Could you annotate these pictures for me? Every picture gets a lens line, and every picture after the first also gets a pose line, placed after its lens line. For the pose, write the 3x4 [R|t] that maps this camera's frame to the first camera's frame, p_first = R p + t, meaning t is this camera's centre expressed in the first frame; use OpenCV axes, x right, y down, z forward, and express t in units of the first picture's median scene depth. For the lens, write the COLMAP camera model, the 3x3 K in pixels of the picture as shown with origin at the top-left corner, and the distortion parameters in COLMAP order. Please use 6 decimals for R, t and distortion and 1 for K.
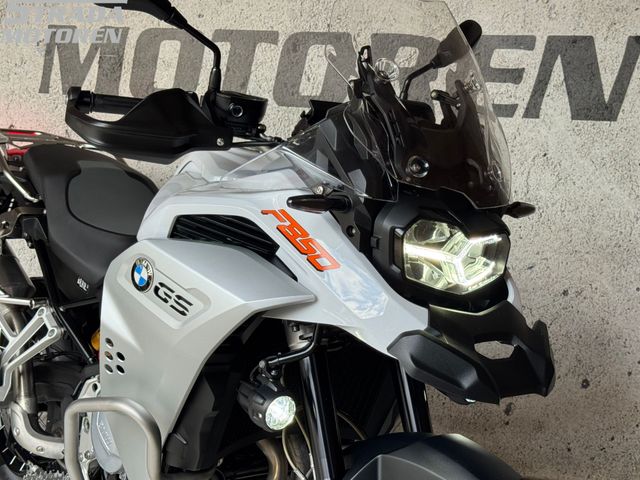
lens RADIAL K [[973.0, 0, 320.0], [0, 973.0, 240.0], [0, 0, 1]] dist [0.122911, -0.018039]
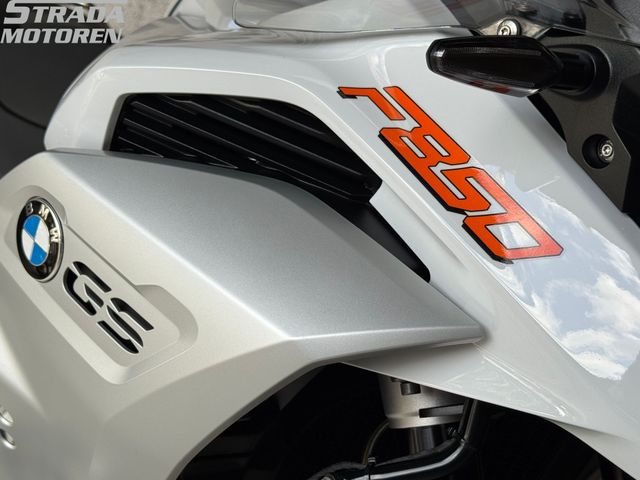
lens RADIAL K [[973.0, 0, 320.0], [0, 973.0, 240.0], [0, 0, 1]] dist [0.122911, -0.018039]
pose [[0.998499, 0.038332, -0.039114, -0.050178], [-0.034520, 0.994986, 0.093868, -0.006691], [0.042516, -0.092377, 0.994816, 0.615703]]
